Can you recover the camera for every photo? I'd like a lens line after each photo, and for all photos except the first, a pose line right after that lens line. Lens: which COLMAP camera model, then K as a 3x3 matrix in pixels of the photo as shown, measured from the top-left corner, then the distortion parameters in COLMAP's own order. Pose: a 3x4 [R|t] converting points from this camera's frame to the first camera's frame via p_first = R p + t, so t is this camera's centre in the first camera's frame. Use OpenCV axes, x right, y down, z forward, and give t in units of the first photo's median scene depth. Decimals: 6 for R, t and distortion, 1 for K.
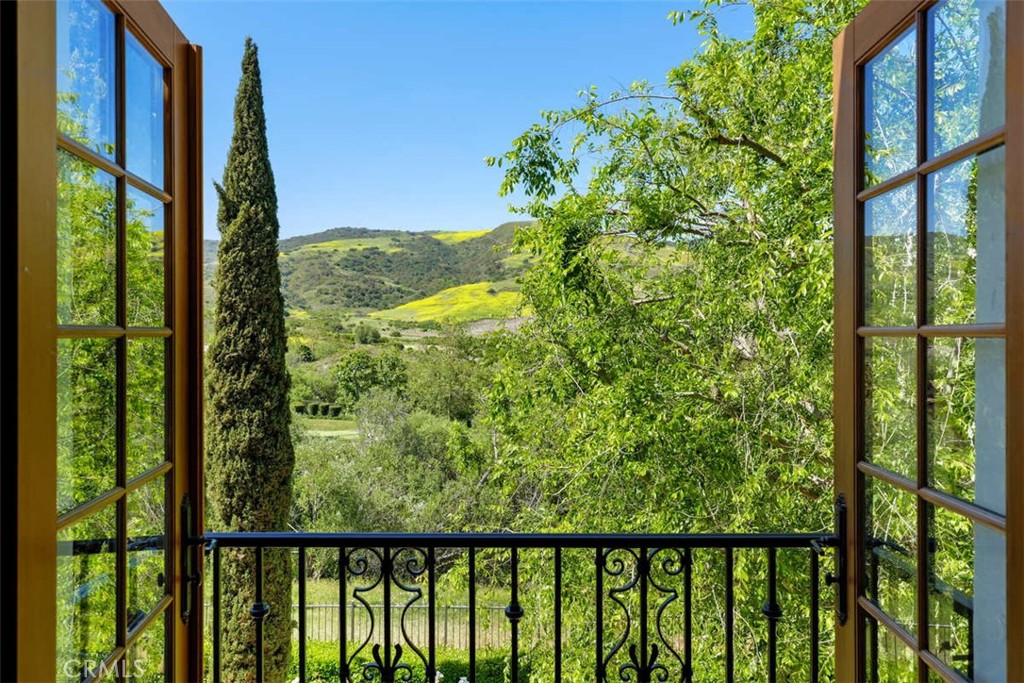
lens RADIAL K [[702.6, 0, 512.0], [0, 702.6, 341.5], [0, 0, 1]] dist [-0.001640, -0.000858]
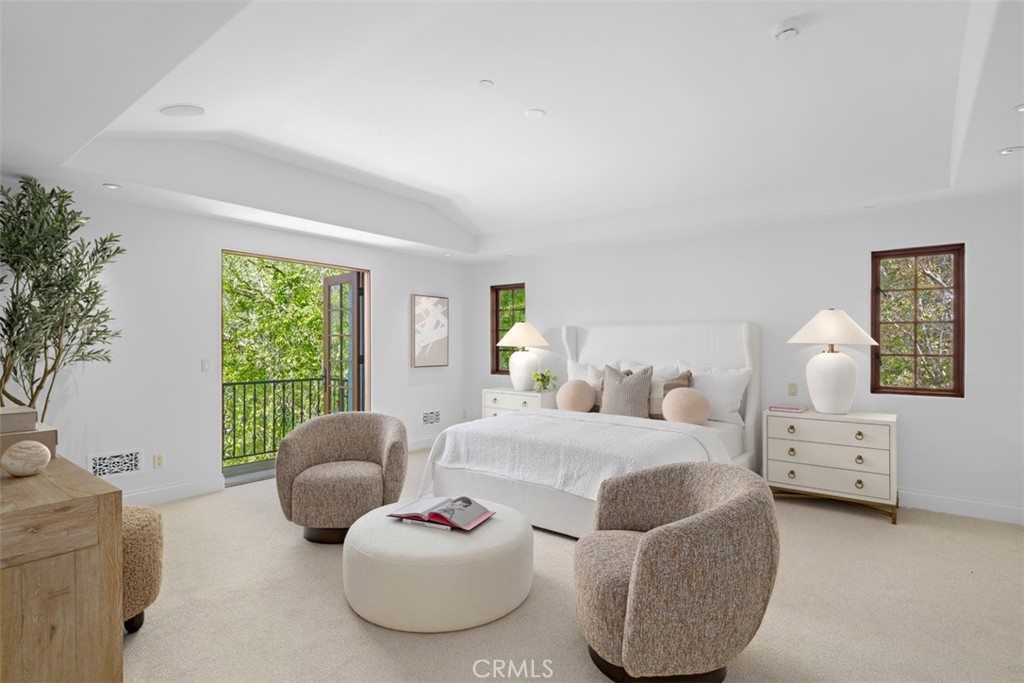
lens RADIAL K [[509.9, 0, 512.0], [0, 509.9, 341.5], [0, 0, 1]] dist [-0.000174, 0.000001]
pose [[0.616572, 0.005446, 0.787279, -0.624826], [0.004541, 0.999935, -0.010474, 0.030196], [-0.787285, 0.010033, 0.616508, -0.911498]]
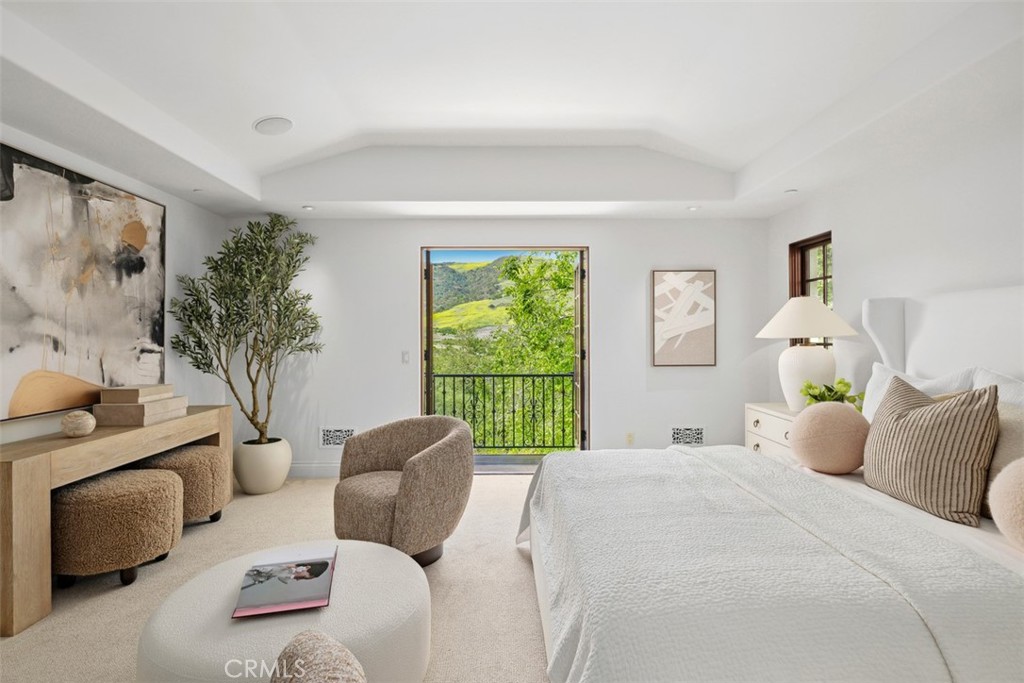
lens RADIAL K [[510.5, 0, 512.0], [0, 510.5, 341.5], [0, 0, 1]] dist [-0.000882, -0.000155]
pose [[0.999931, -0.005610, 0.010369, 0.010521], [0.005626, 0.999983, -0.001483, 0.033536], [-0.010361, 0.001541, 0.999945, -0.898930]]
